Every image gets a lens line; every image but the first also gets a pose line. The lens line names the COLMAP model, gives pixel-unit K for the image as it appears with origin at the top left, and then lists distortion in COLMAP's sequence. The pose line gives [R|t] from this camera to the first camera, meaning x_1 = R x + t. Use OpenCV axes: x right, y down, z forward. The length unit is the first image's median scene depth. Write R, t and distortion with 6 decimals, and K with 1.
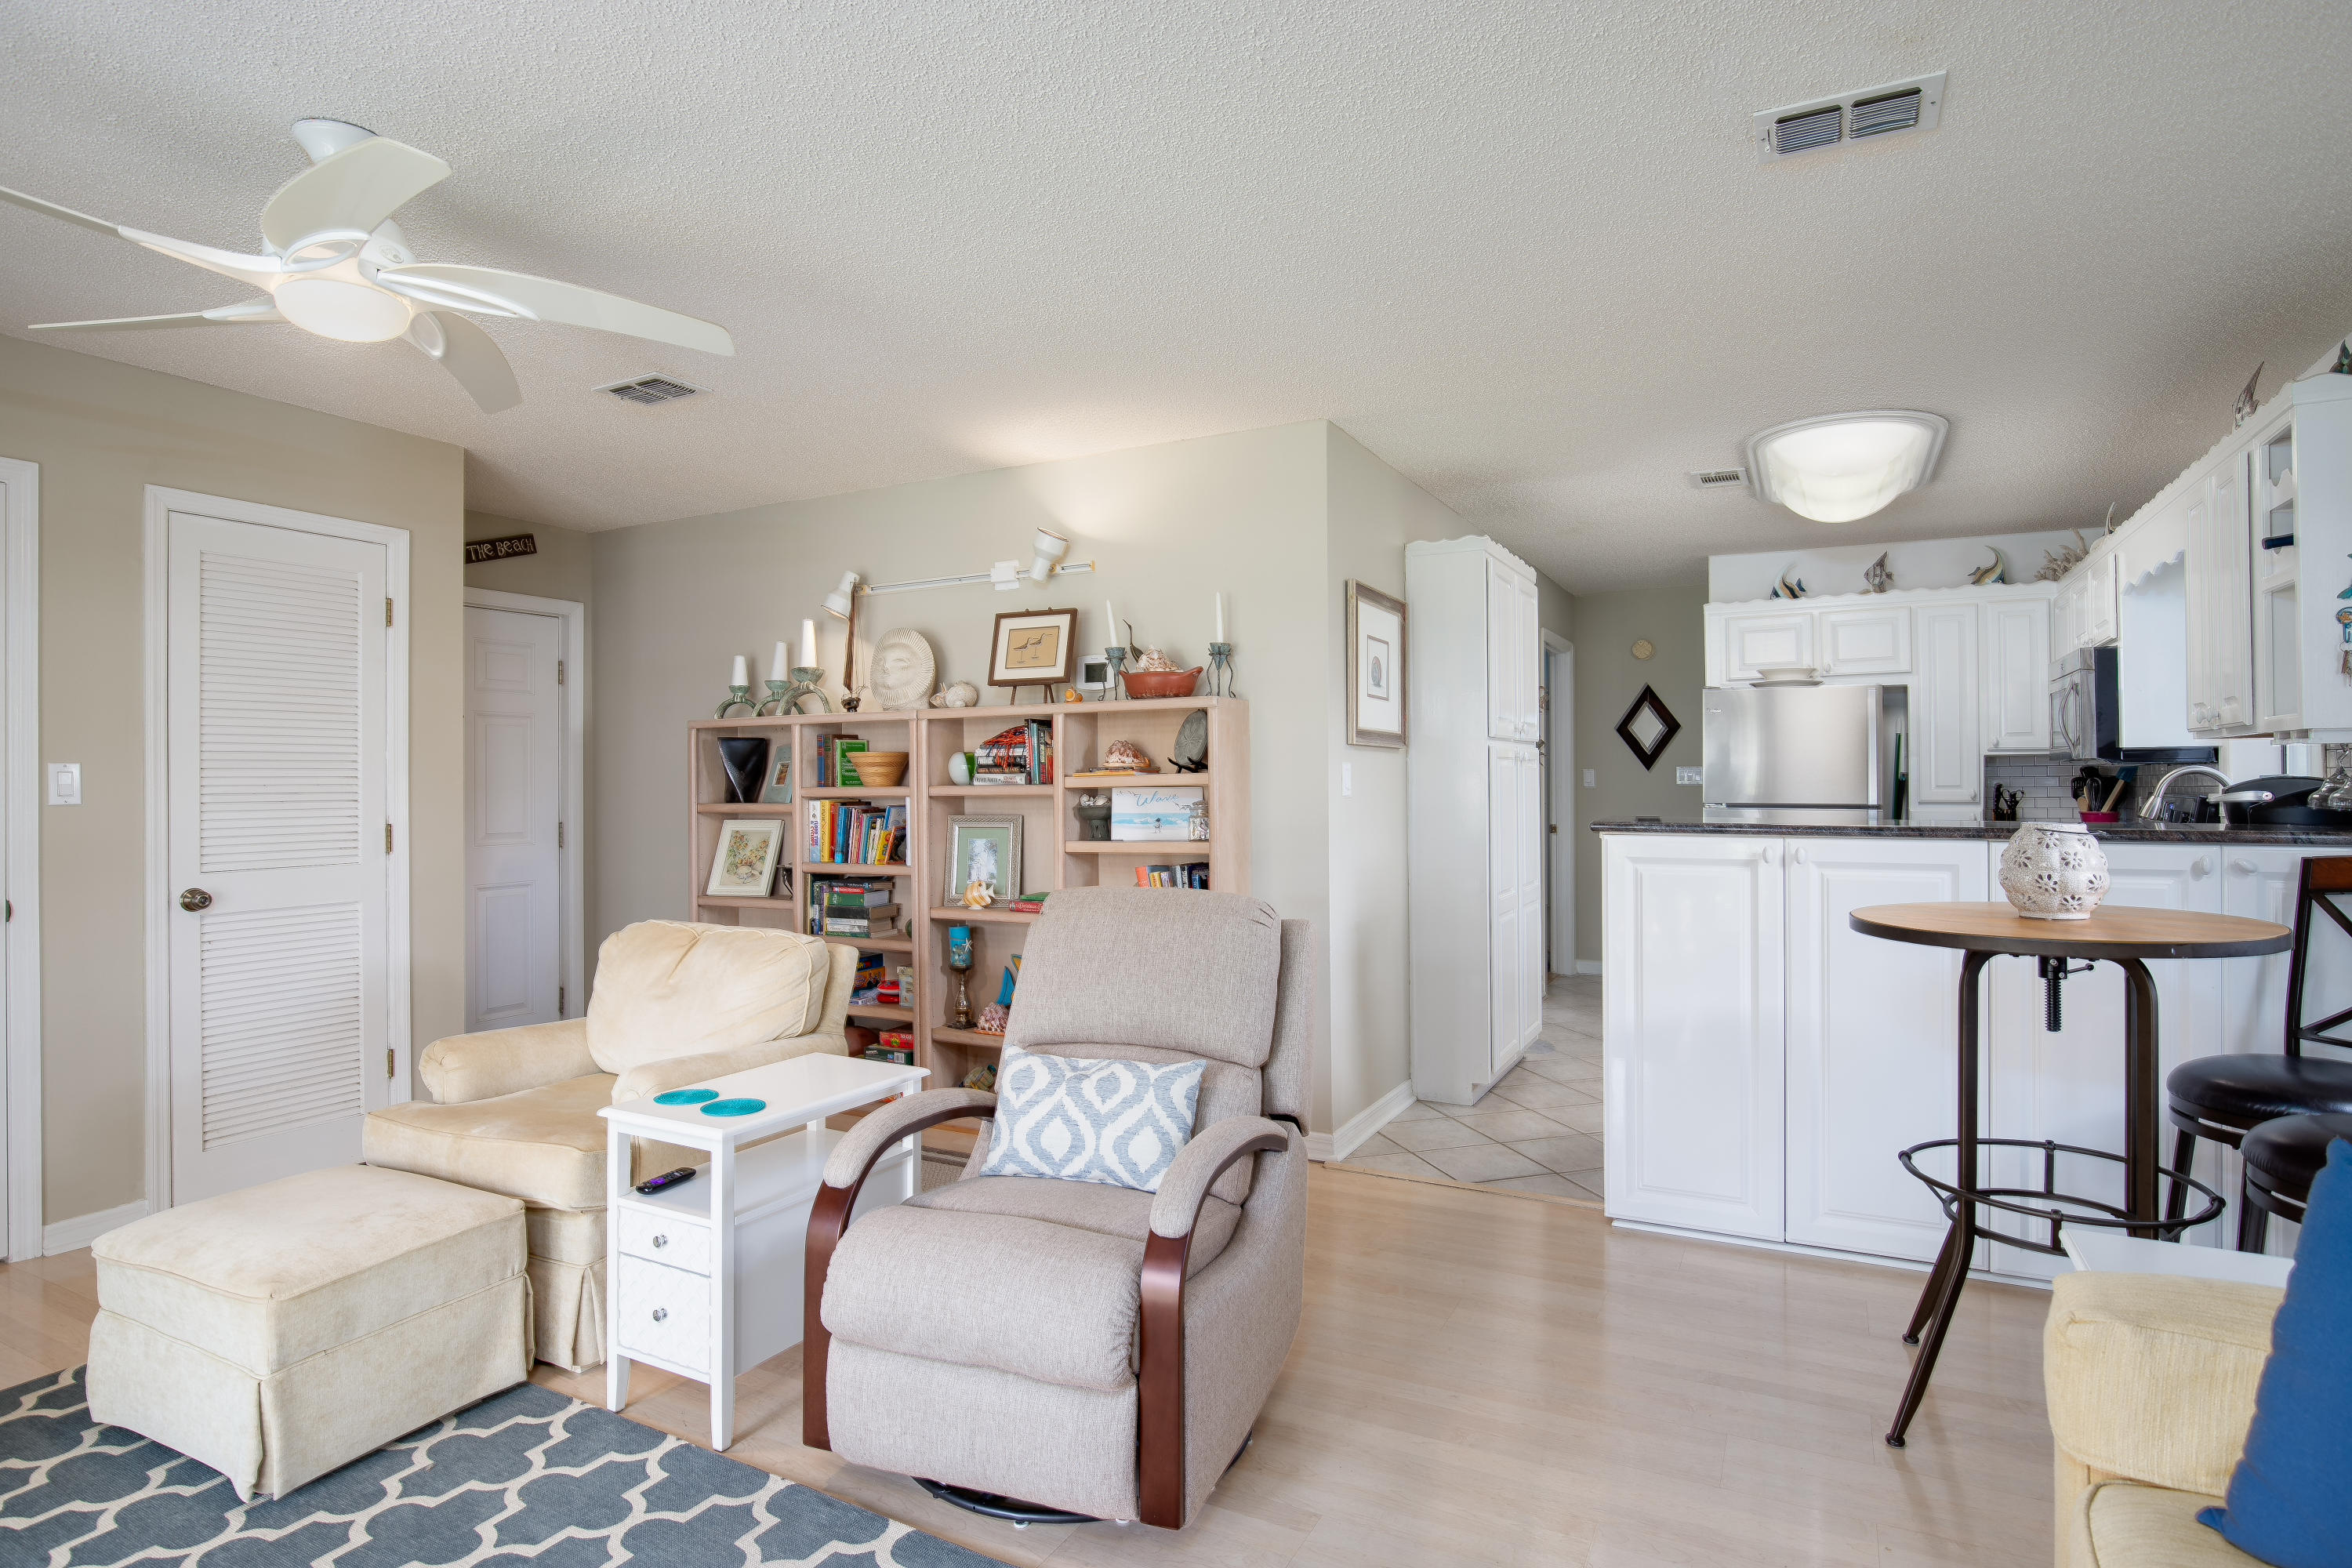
lens RADIAL K [[1265.3, 0, 1176.0], [0, 1265.3, 784.0], [0, 0, 1]] dist [0.001085, -0.000430]
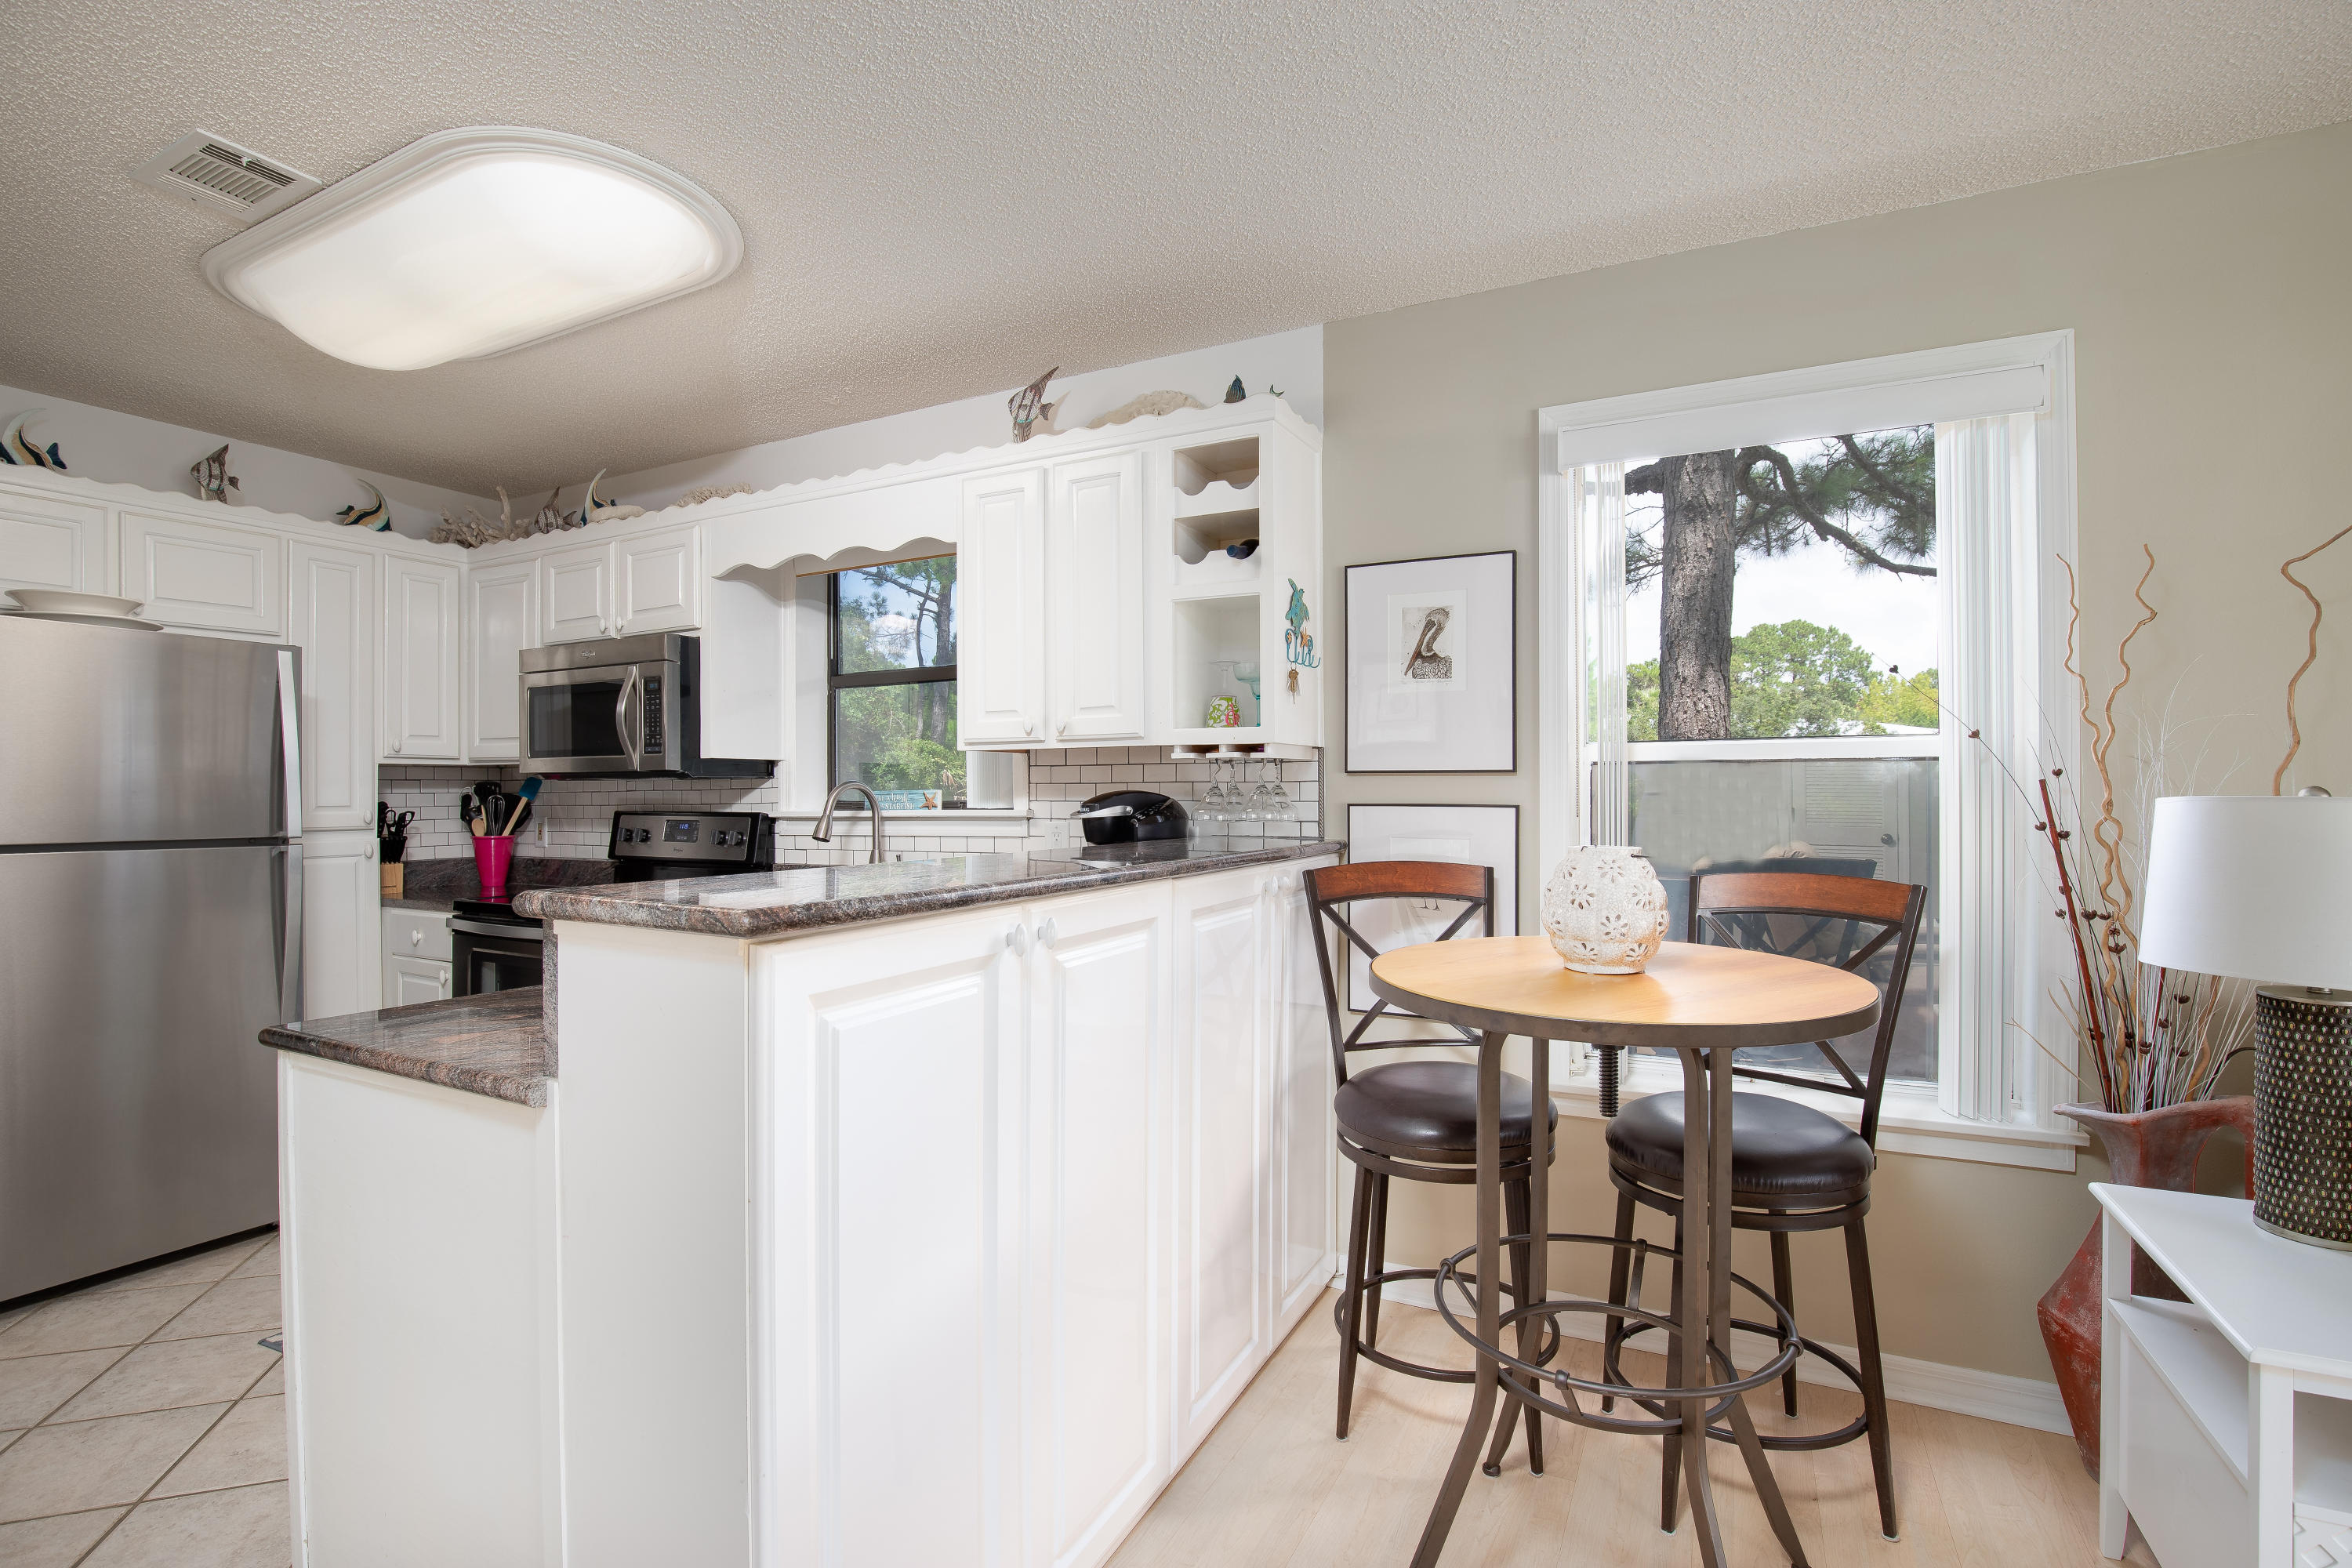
lens RADIAL K [[1097.8, 0, 1176.0], [0, 1097.8, 784.0], [0, 0, 1]] dist [-0.017340, -0.000393]
pose [[0.009530, 0.012106, 0.999881, 0.025933], [0.009313, 0.999882, -0.012195, 0.000683], [-0.999911, 0.009429, 0.009416, 0.614976]]
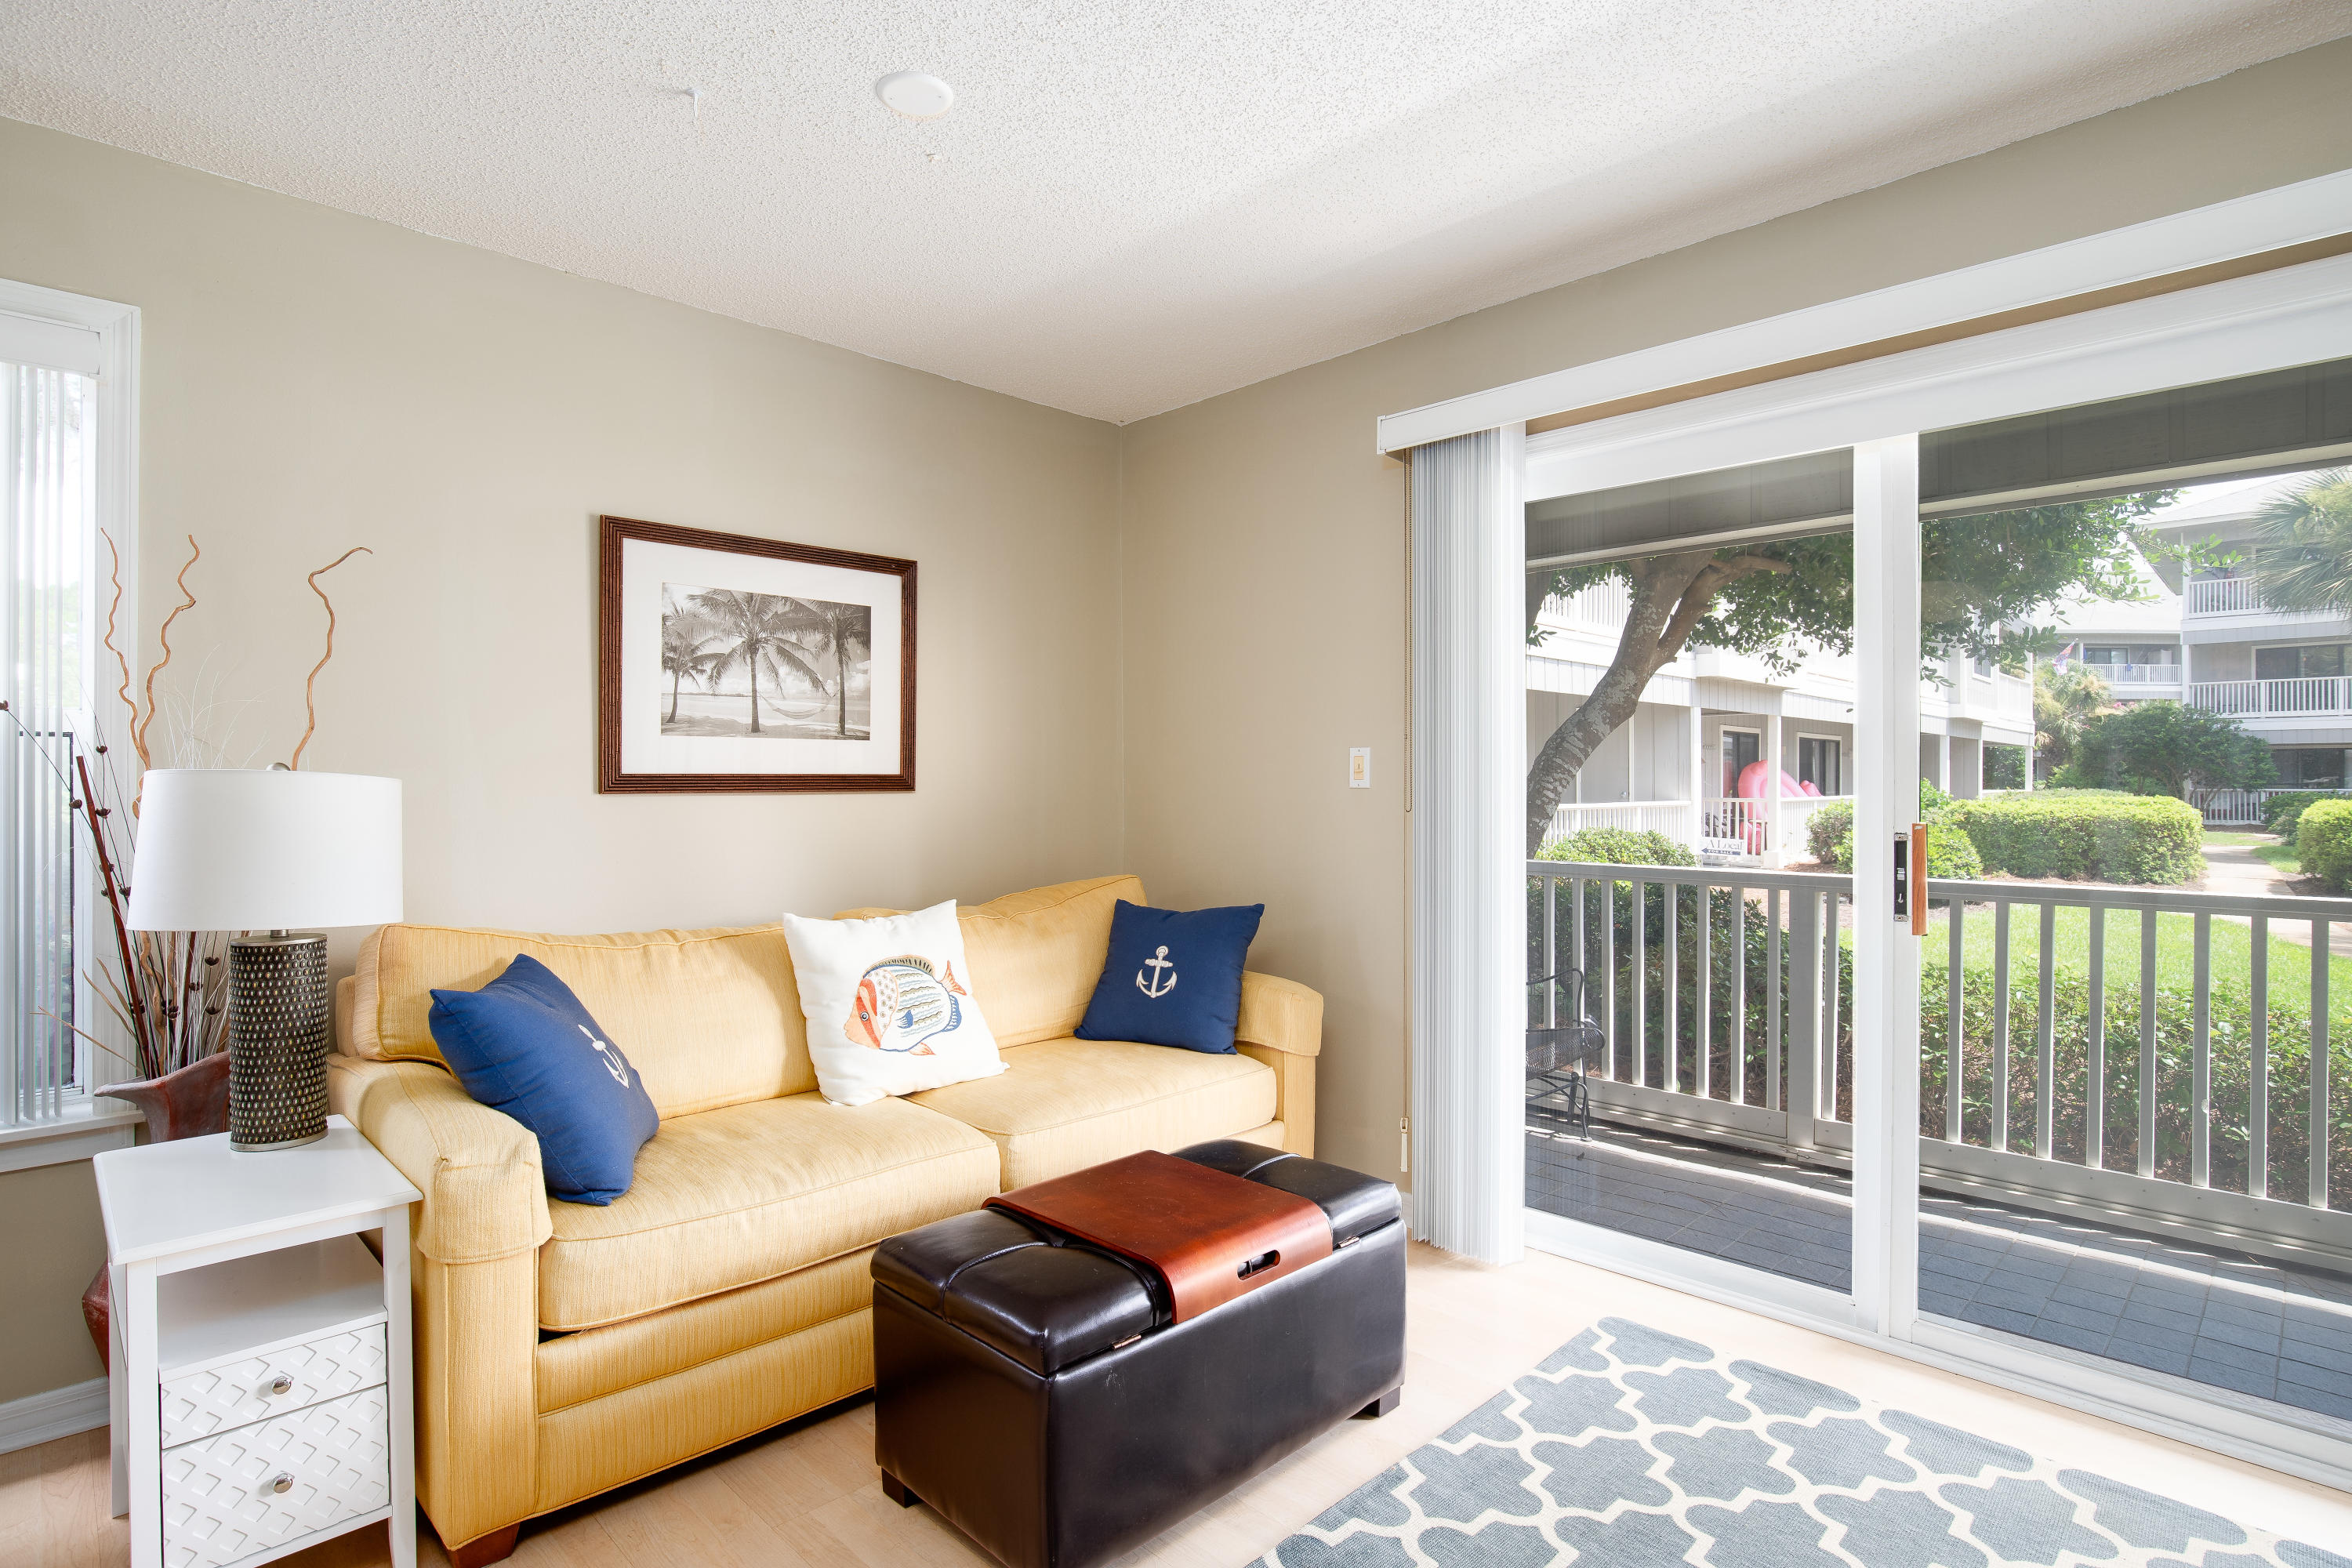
lens RADIAL K [[1170.6, 0, 1180.7], [0, 1170.6, 780.5], [0, 0, 1]] dist [-0.022239, 0.000789]
pose [[-0.951817, 0.008080, 0.306560, -0.065817], [0.008683, 0.999962, 0.000601, 0.008493], [-0.306544, 0.003234, -0.951851, 0.573405]]
